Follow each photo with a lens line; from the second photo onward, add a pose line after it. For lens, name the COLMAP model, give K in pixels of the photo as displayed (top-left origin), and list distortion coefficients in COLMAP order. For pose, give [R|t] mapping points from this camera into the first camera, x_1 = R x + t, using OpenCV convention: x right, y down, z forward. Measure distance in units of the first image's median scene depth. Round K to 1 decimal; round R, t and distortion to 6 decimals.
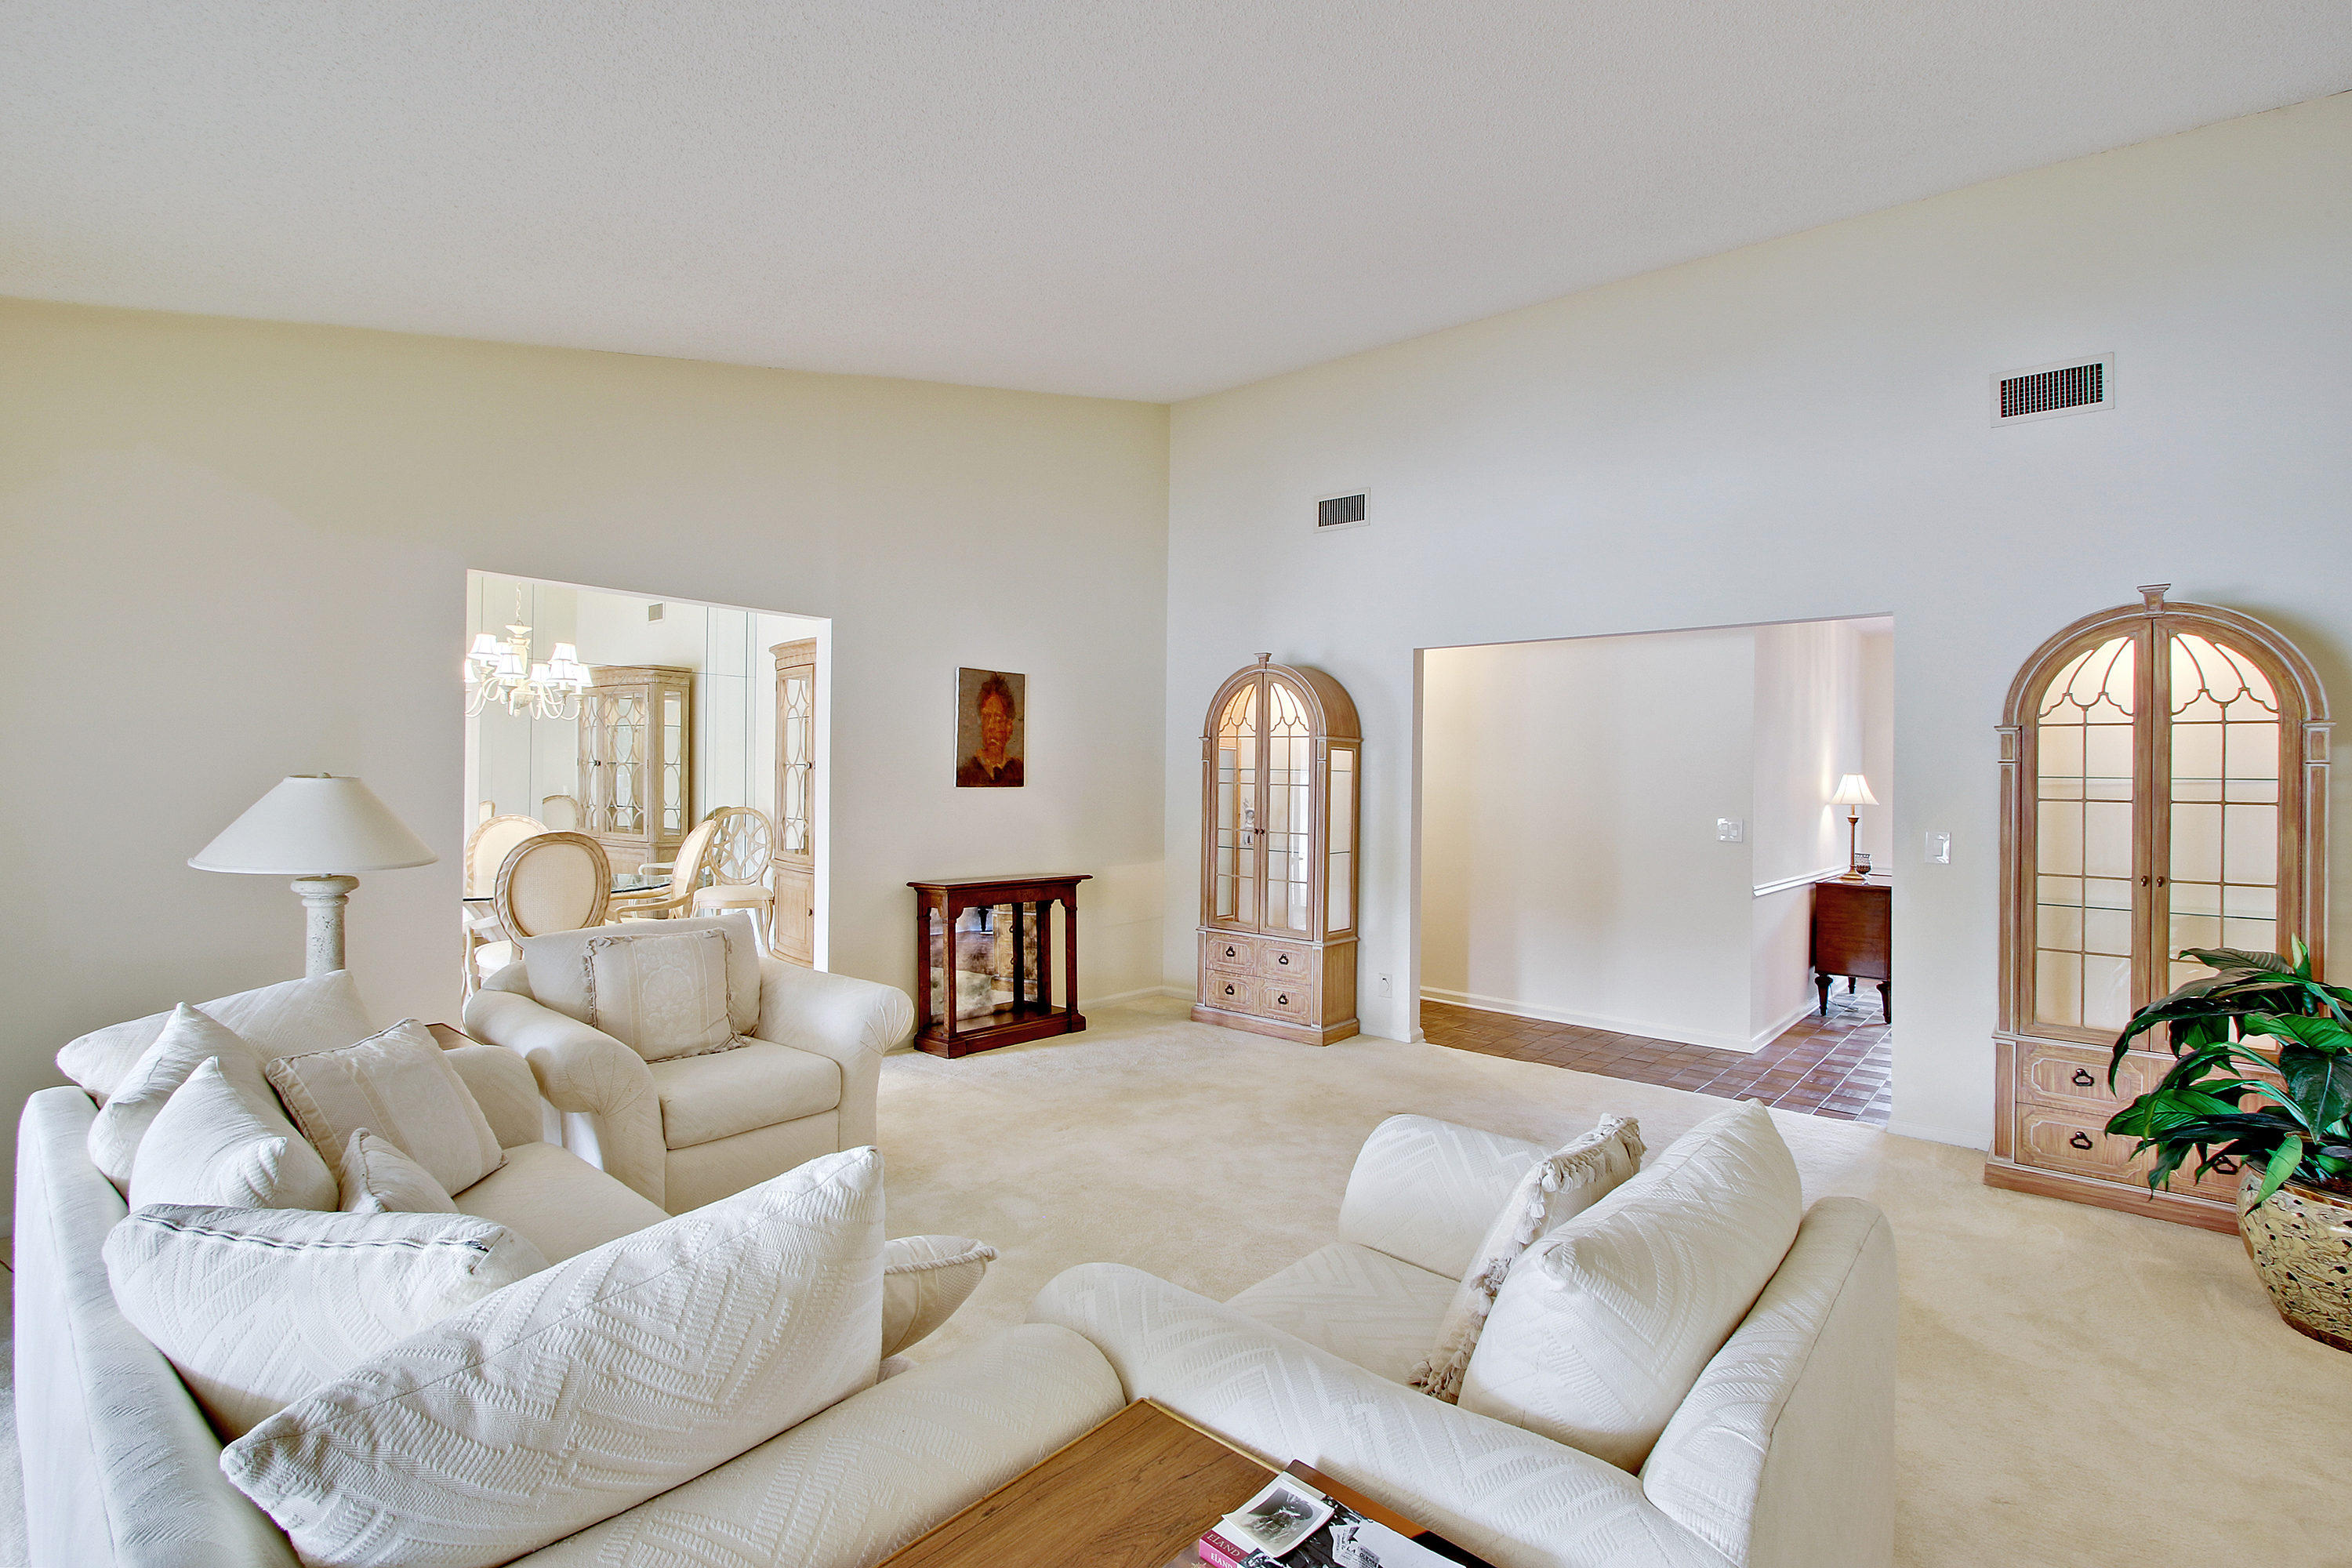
lens RADIAL K [[1104.9, 0, 1168.8], [0, 1104.9, 781.8], [0, 0, 1]] dist [-0.001196, -0.000109]
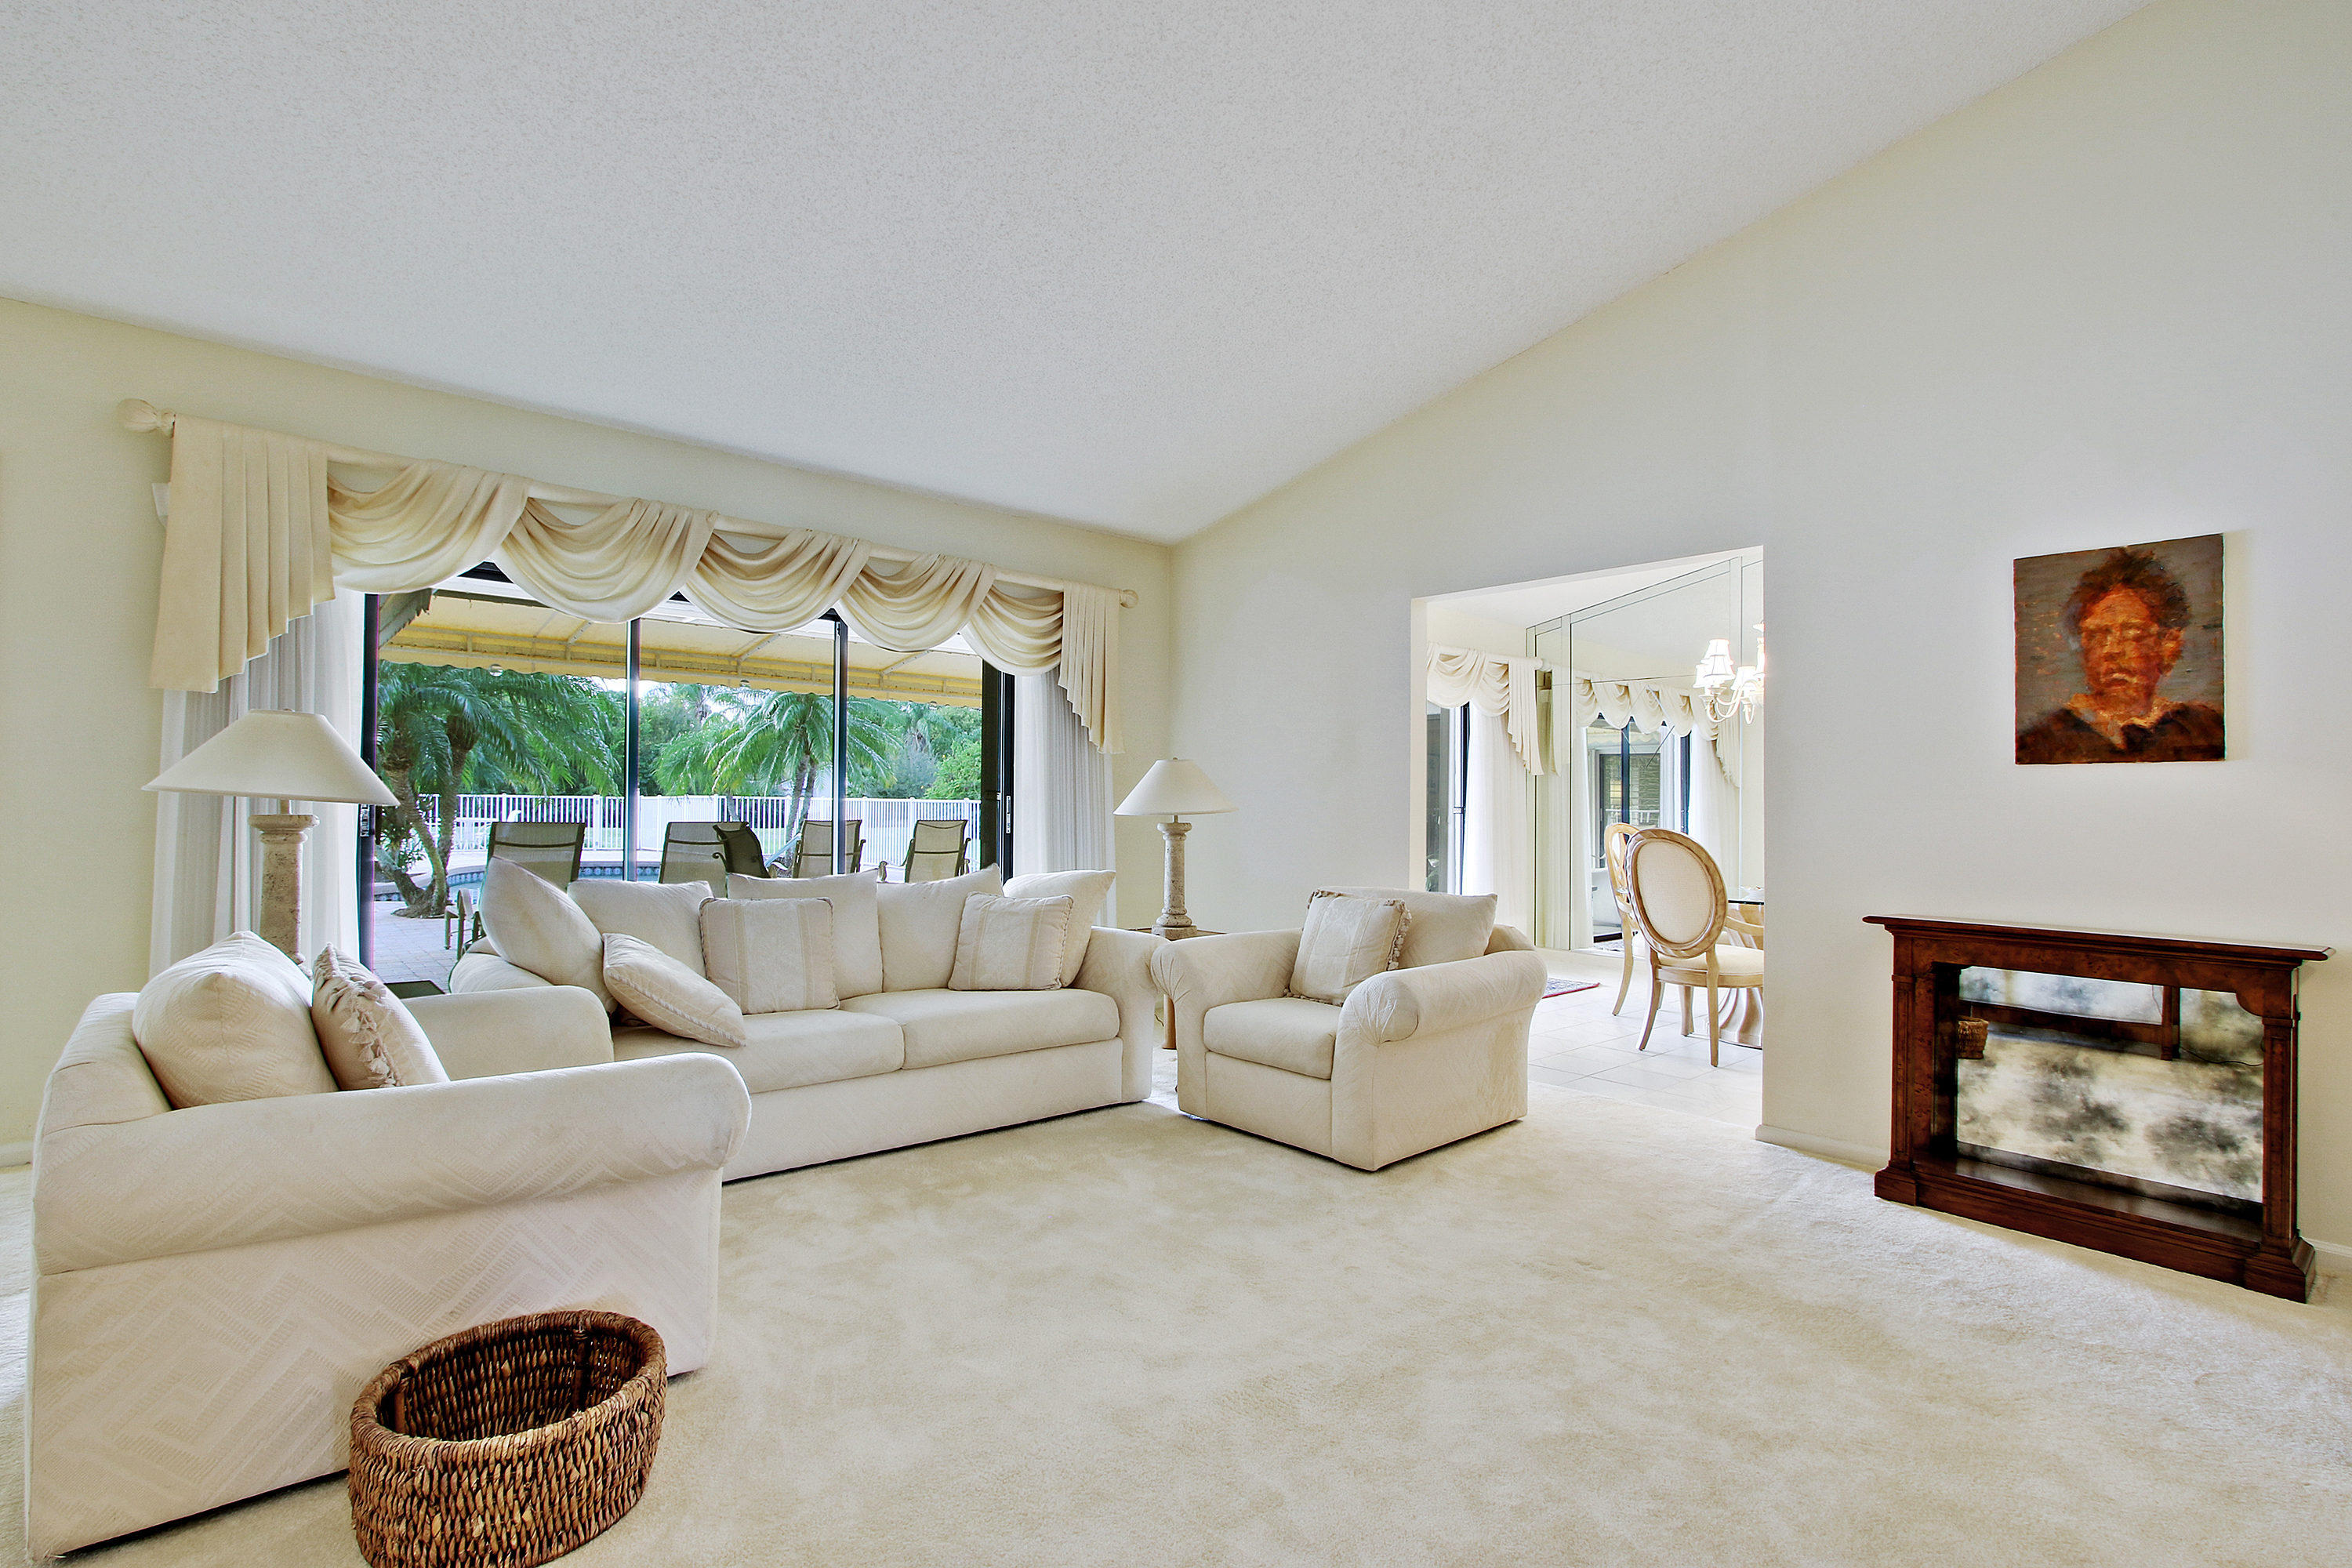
lens RADIAL K [[1104.9, 0, 1160.5], [0, 1104.9, 791.4], [0, 0, 1]] dist [-0.001196, -0.000109]
pose [[-0.136520, -0.019761, -0.990440, 0.435305], [-0.012329, 0.999757, -0.018248, 0.034359], [0.990561, 0.009720, -0.136731, 0.613245]]
